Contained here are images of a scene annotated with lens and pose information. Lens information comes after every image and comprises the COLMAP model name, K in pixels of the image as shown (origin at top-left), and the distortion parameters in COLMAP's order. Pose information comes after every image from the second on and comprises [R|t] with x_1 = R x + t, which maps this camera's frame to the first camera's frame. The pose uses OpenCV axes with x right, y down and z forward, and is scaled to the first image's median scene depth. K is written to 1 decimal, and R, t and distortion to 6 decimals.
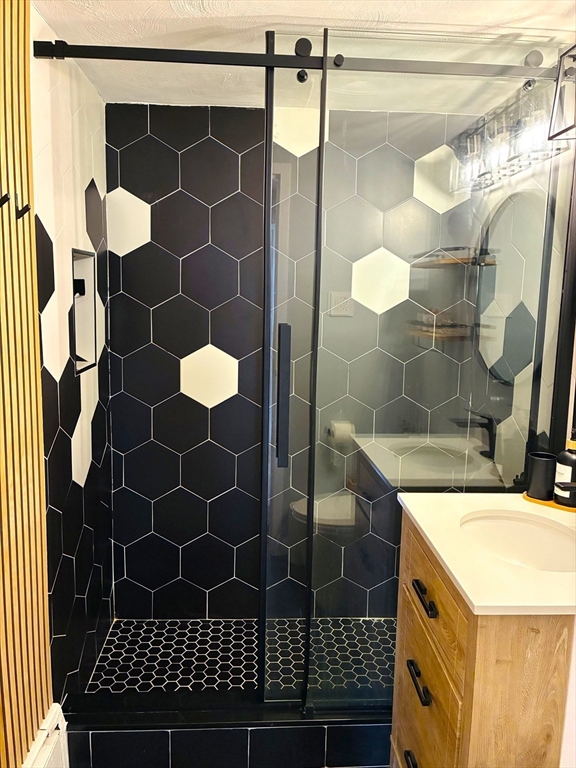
lens RADIAL K [[587.8, 0, 288.0], [0, 587.8, 384.0], [0, 0, 1]] dist [0.067570, -0.102173]
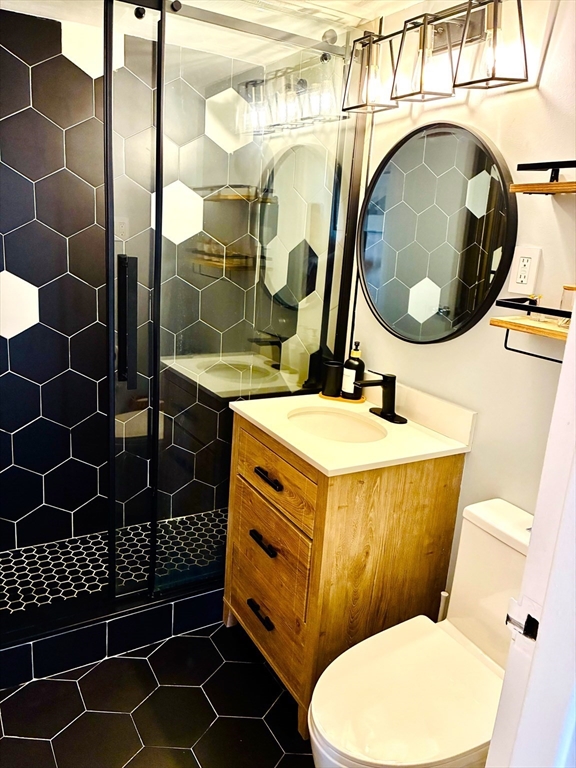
lens RADIAL K [[587.8, 0, 288.0], [0, 587.8, 384.0], [0, 0, 1]] dist [0.067570, -0.102173]
pose [[0.886728, -0.075881, 0.456022, -0.204497], [0.016287, 0.990952, 0.133223, -0.007074], [-0.462005, -0.110705, 0.879941, -0.079586]]
